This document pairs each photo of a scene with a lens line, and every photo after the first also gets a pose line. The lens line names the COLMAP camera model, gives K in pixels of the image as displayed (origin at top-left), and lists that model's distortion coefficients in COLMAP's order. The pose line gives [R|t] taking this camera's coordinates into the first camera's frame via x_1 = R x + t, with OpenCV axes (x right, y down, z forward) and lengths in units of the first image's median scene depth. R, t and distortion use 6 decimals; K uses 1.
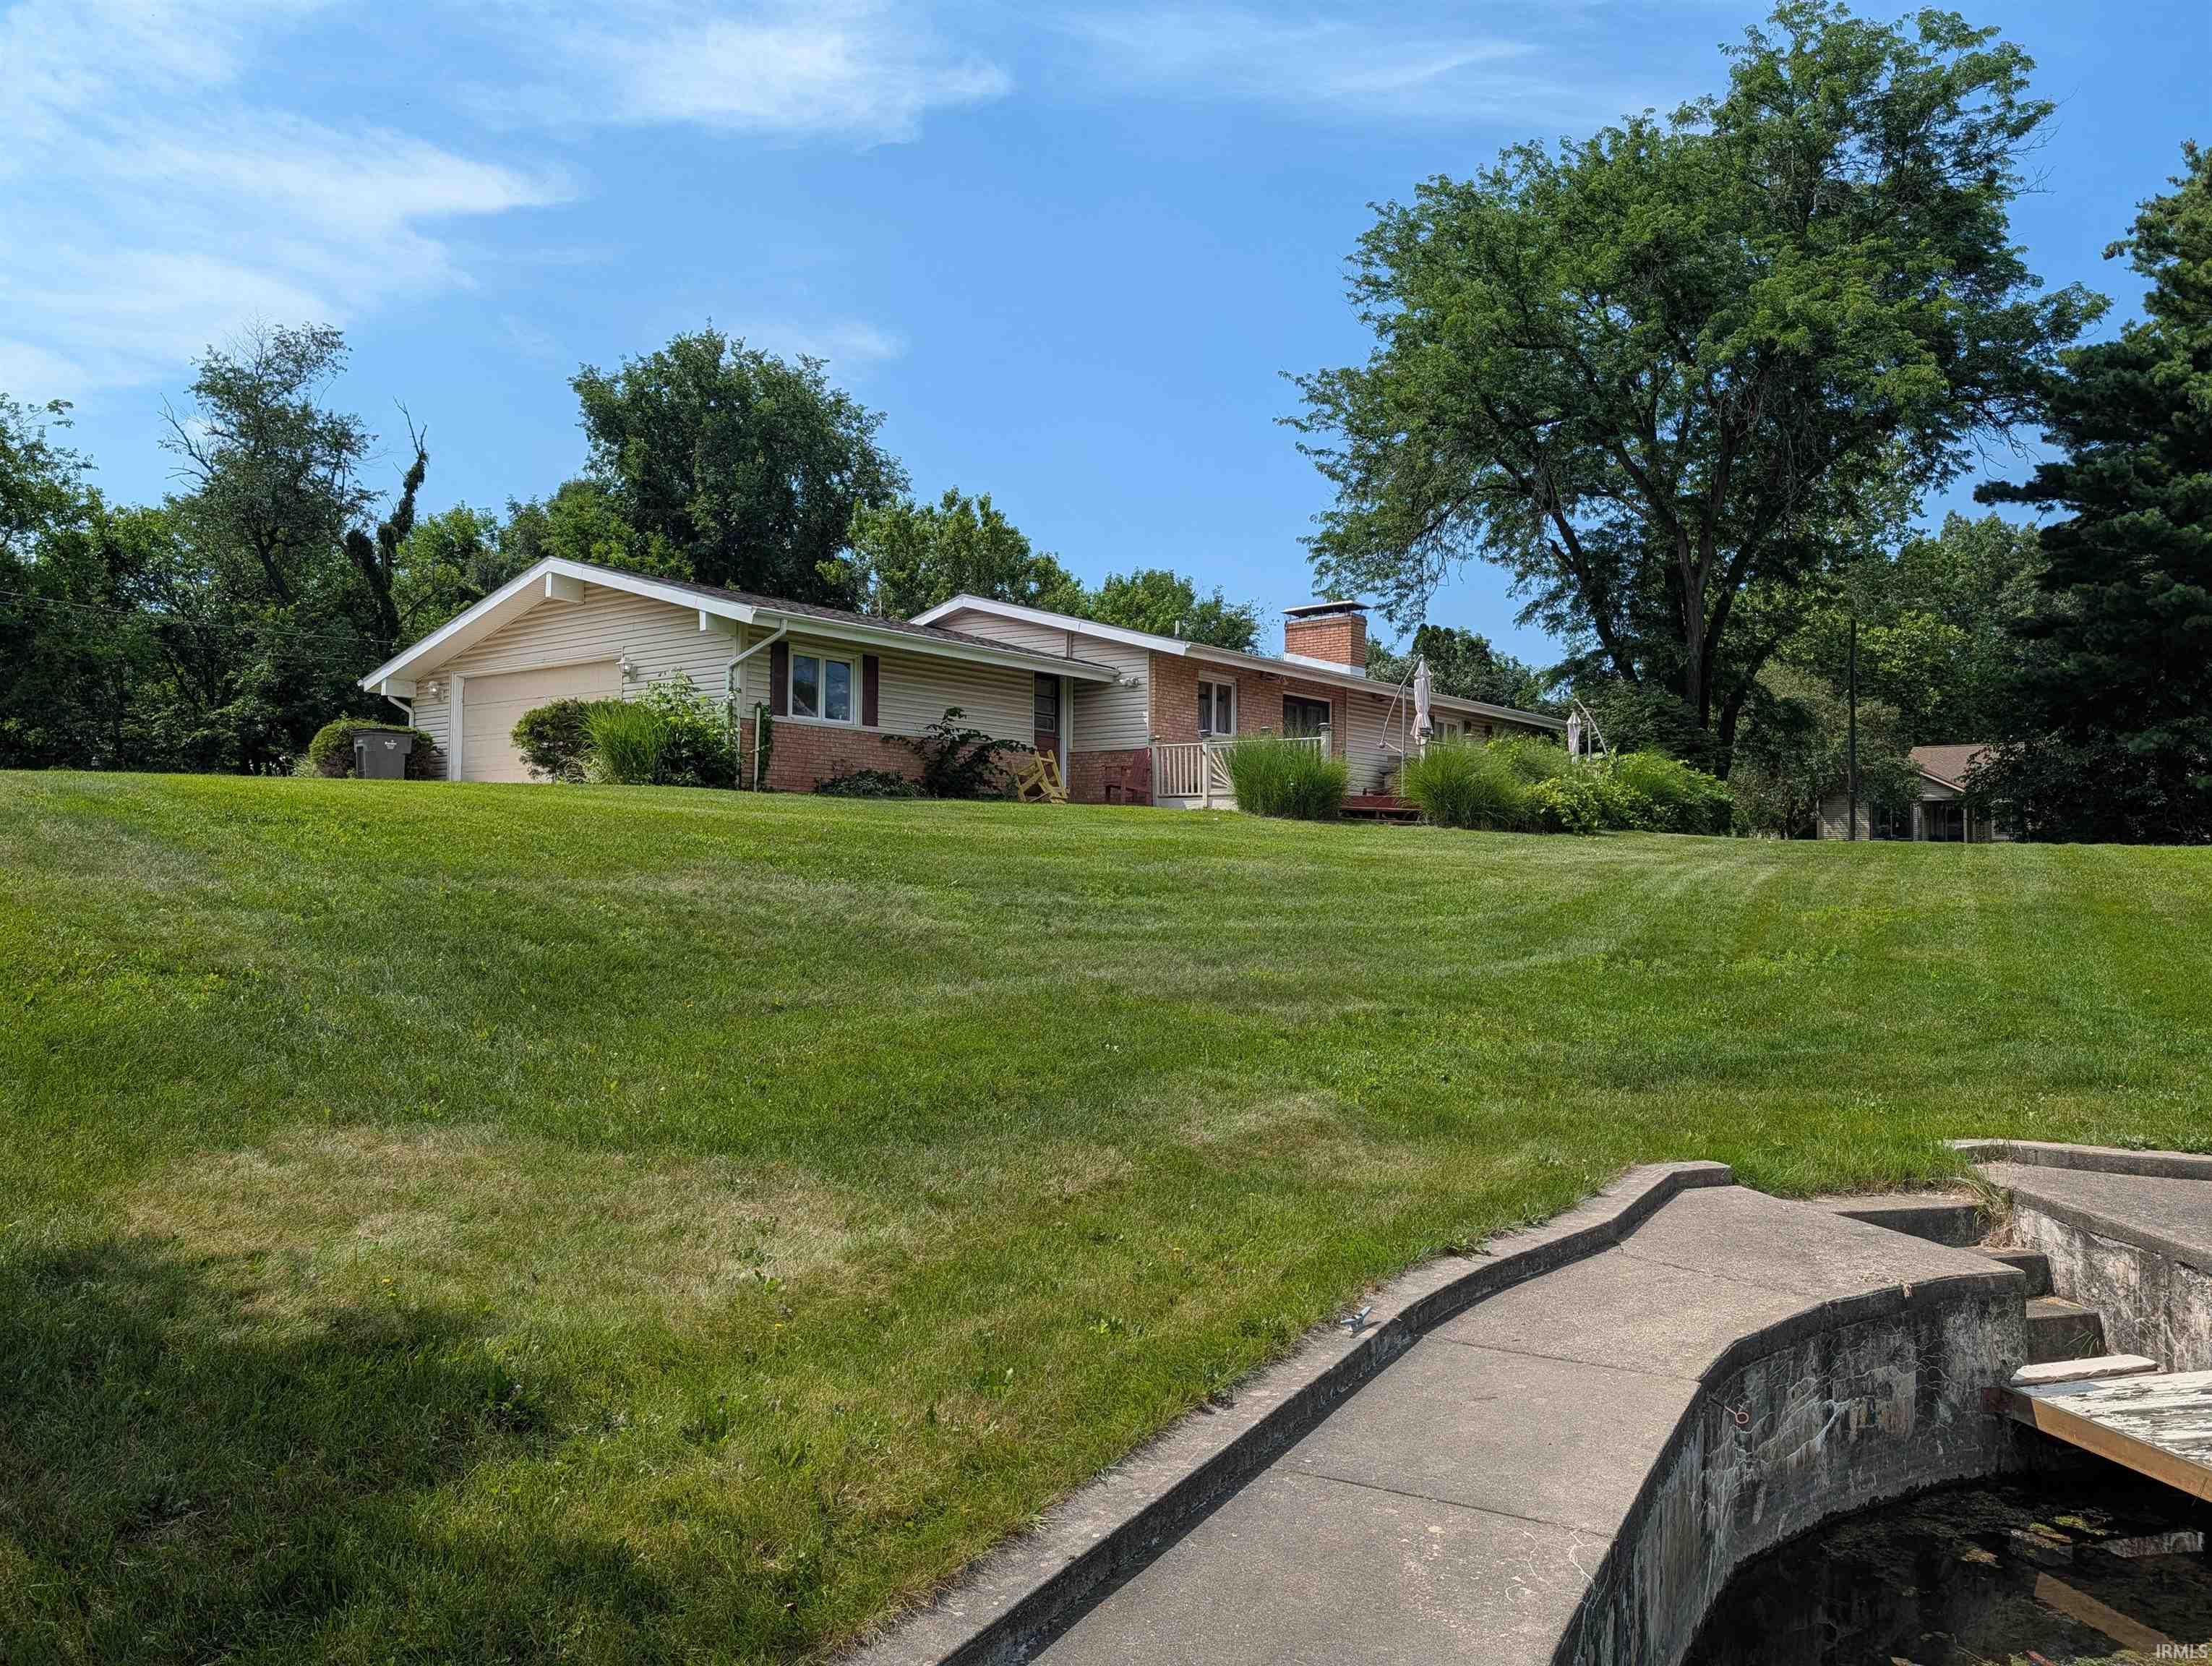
lens RADIAL K [[1593.7, 0, 1106.0], [0, 1593.7, 833.0], [0, 0, 1]] dist [-0.009436, -0.003375]
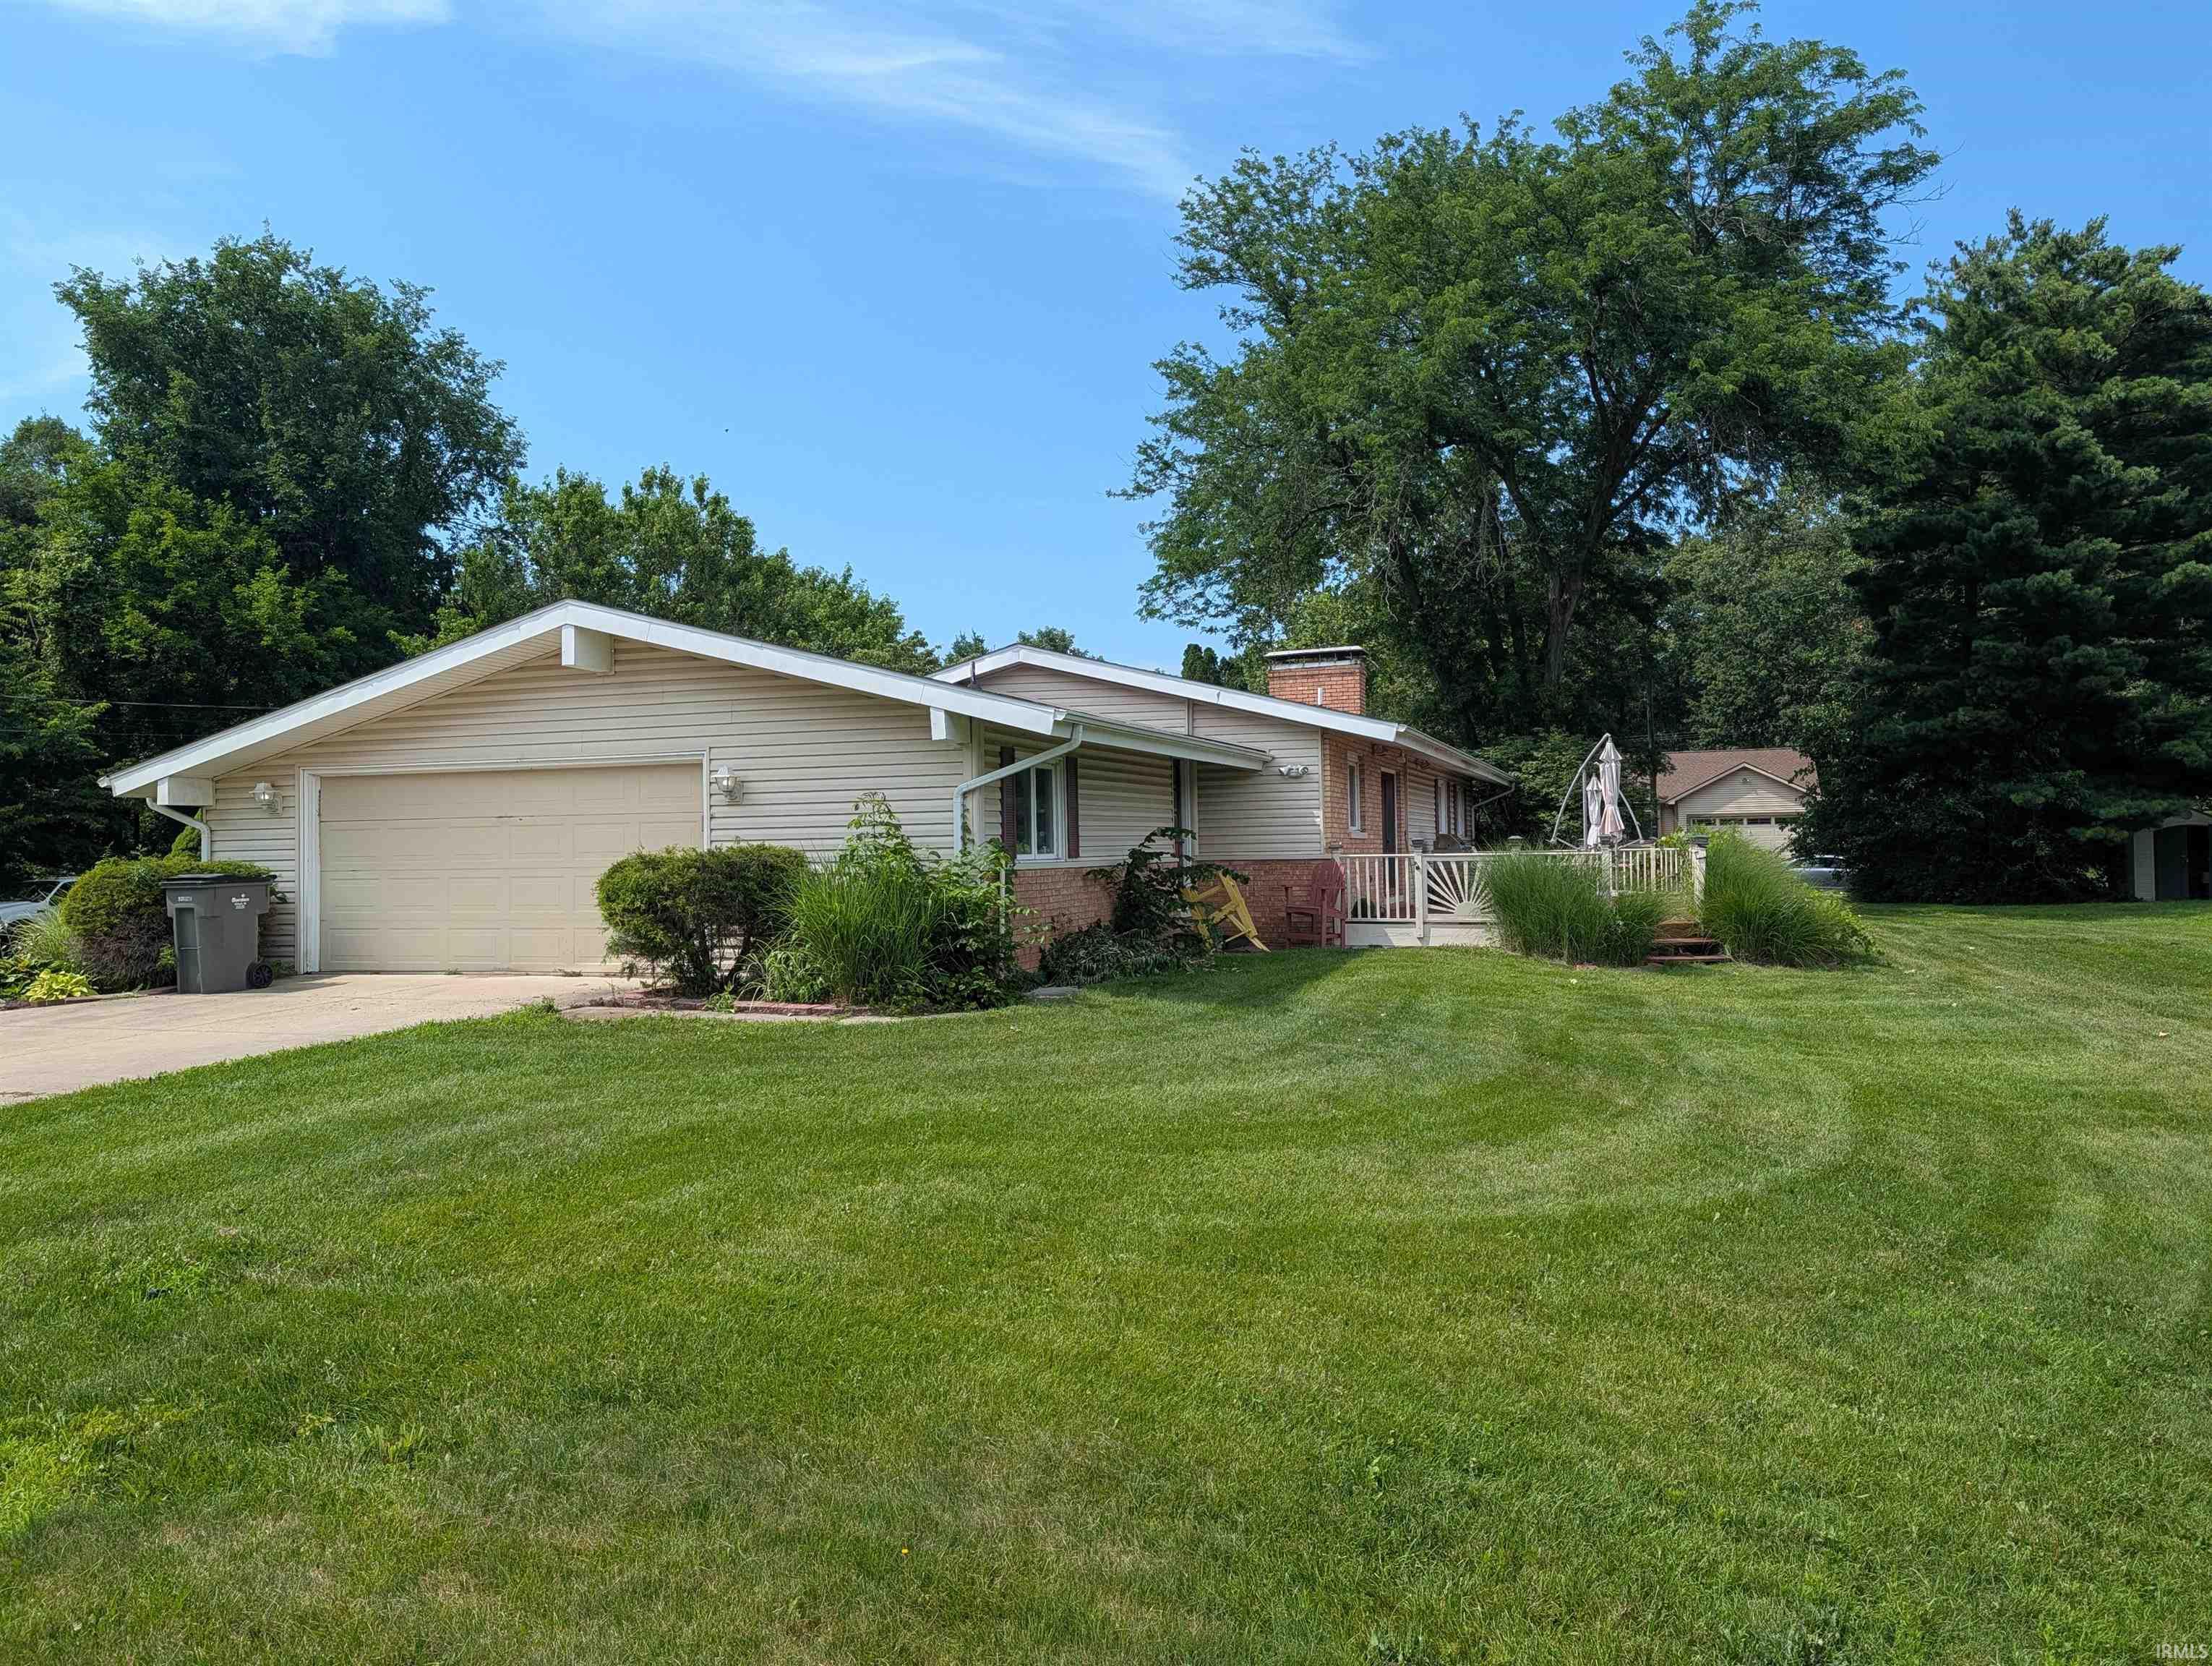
lens RADIAL K [[1593.7, 0, 1106.0], [0, 1593.7, 833.0], [0, 0, 1]] dist [-0.009436, -0.003375]
pose [[0.935164, -0.027941, 0.353111, -0.206121], [0.021322, 0.999517, 0.022621, -0.050988], [-0.353573, -0.013625, 0.935308, 0.189035]]
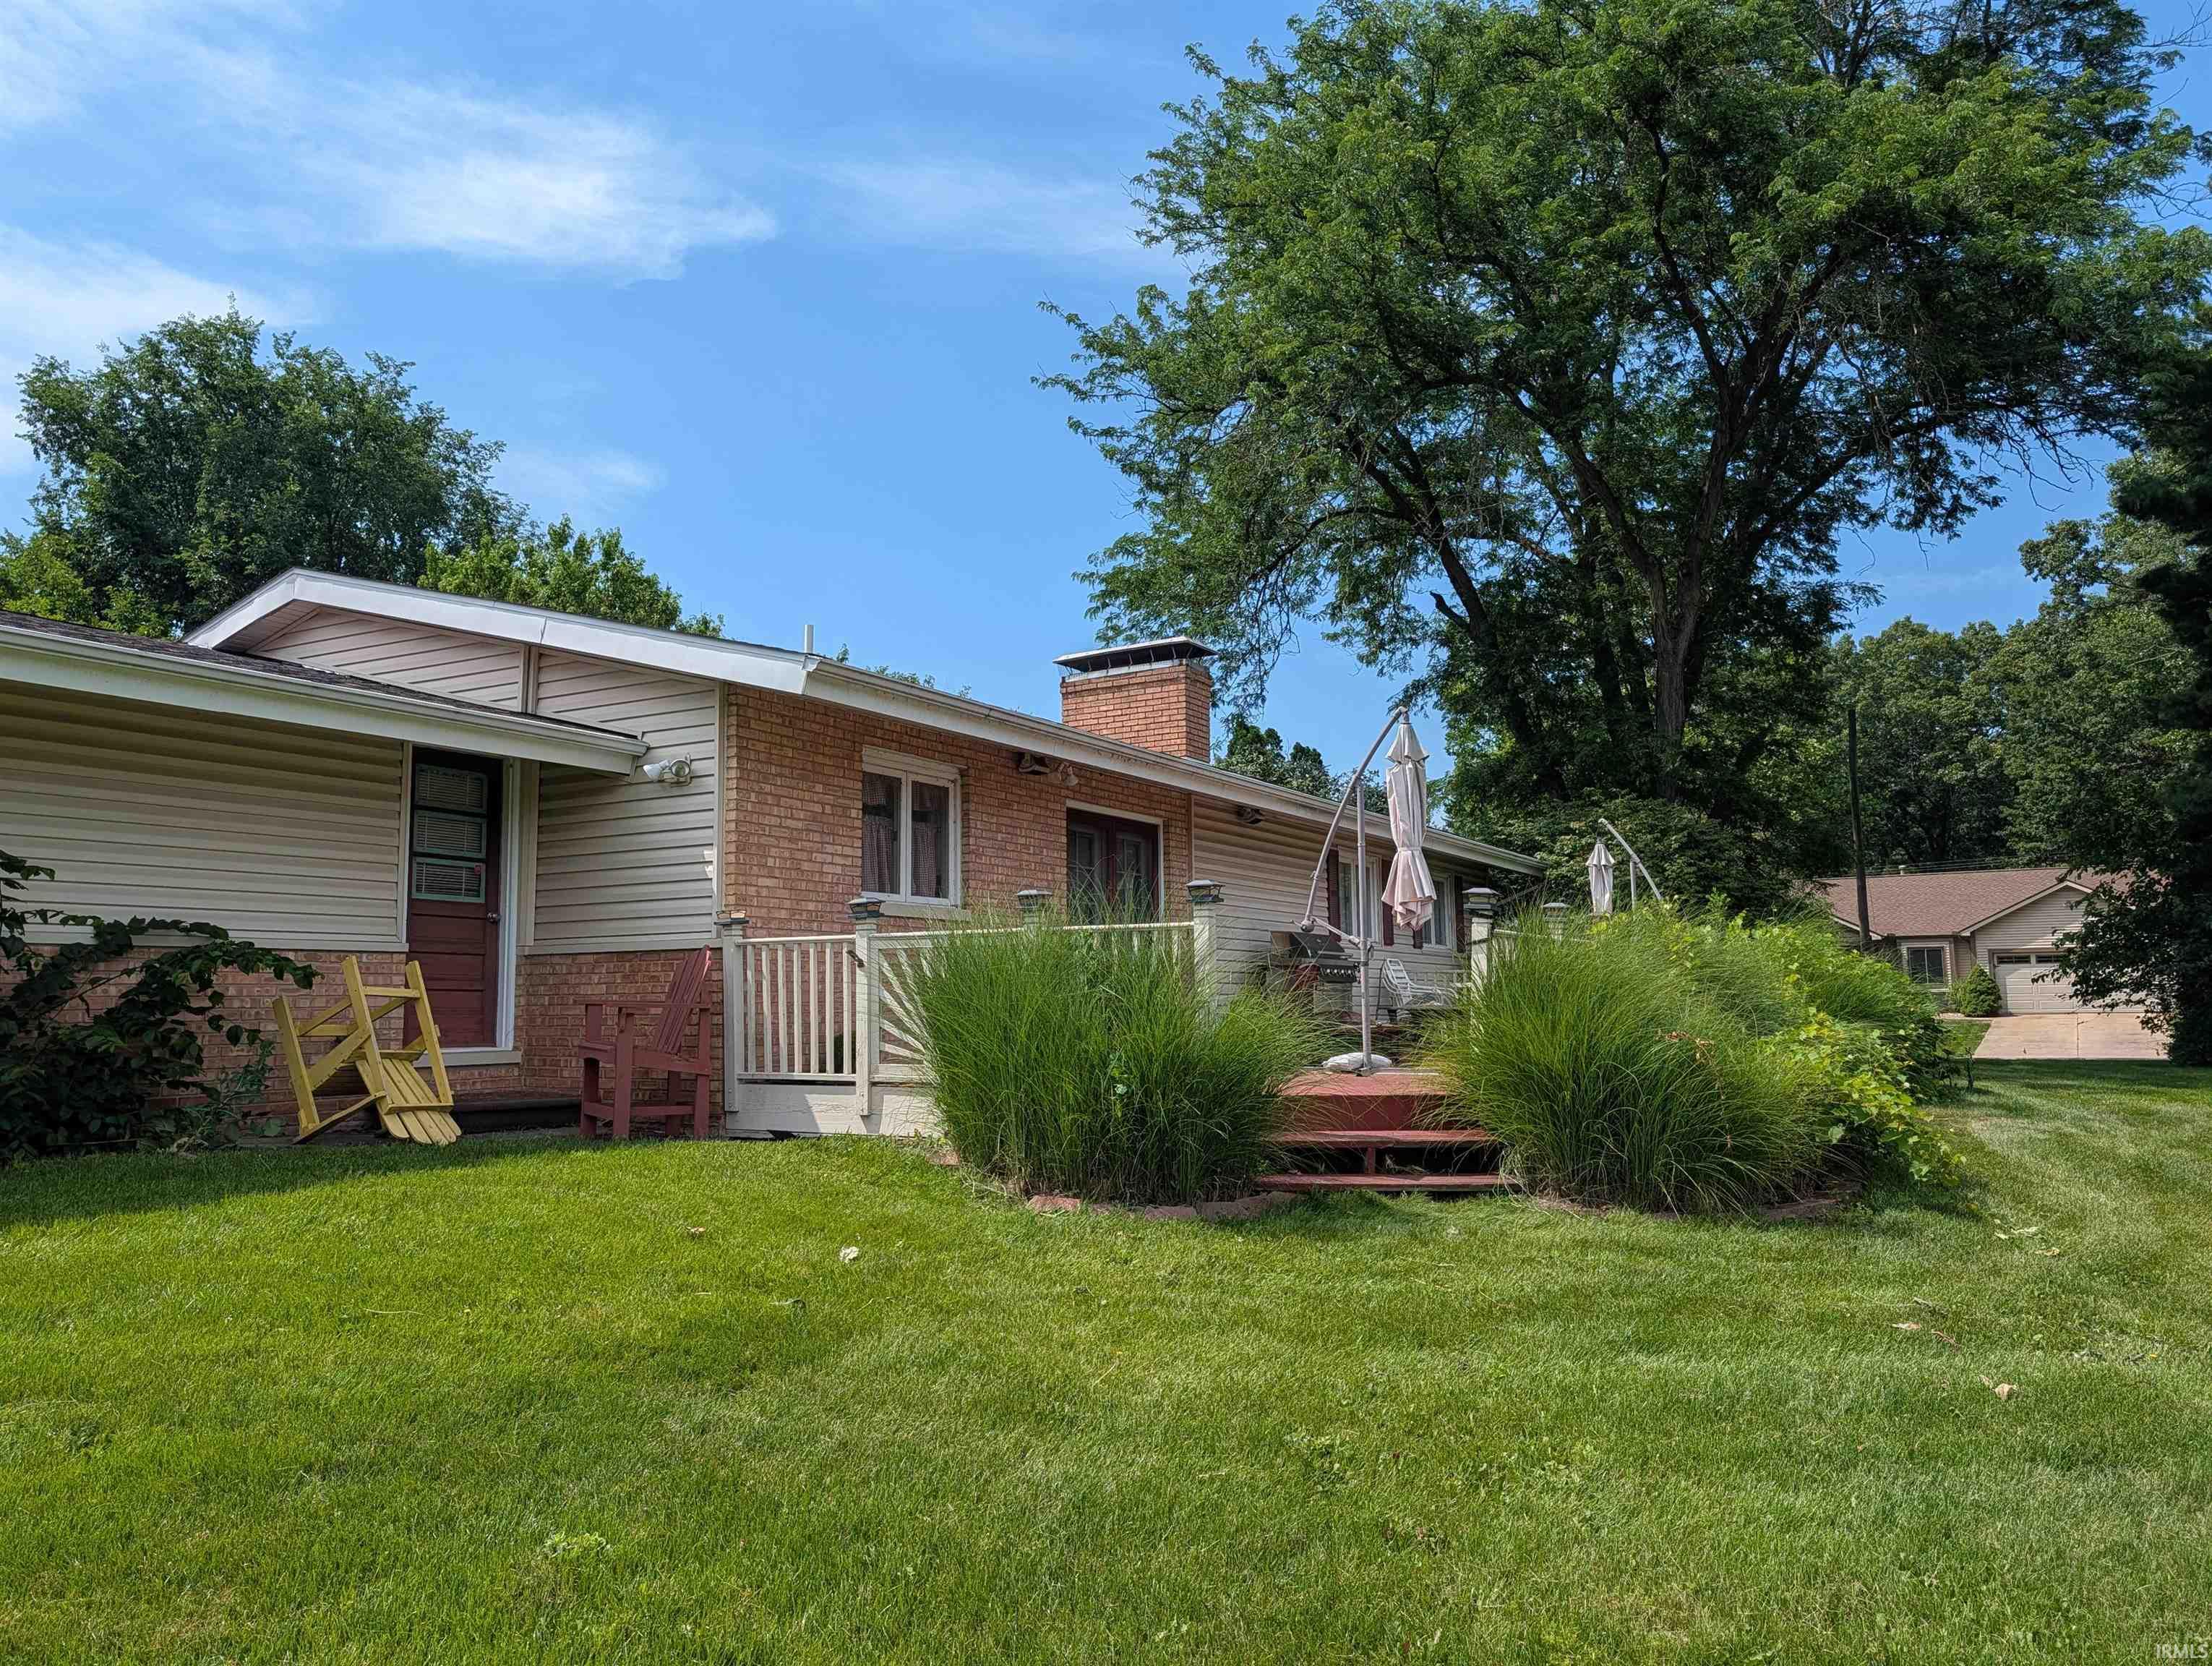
lens RADIAL K [[1573.8, 0, 1132.2], [0, 1573.8, 831.9], [0, 0, 1]] dist [0.001653, 0.000319]
pose [[0.987243, -0.008006, 0.159020, 0.040818], [0.021456, 0.996315, -0.083043, -0.028052], [-0.157769, 0.085396, 0.983777, 0.371156]]
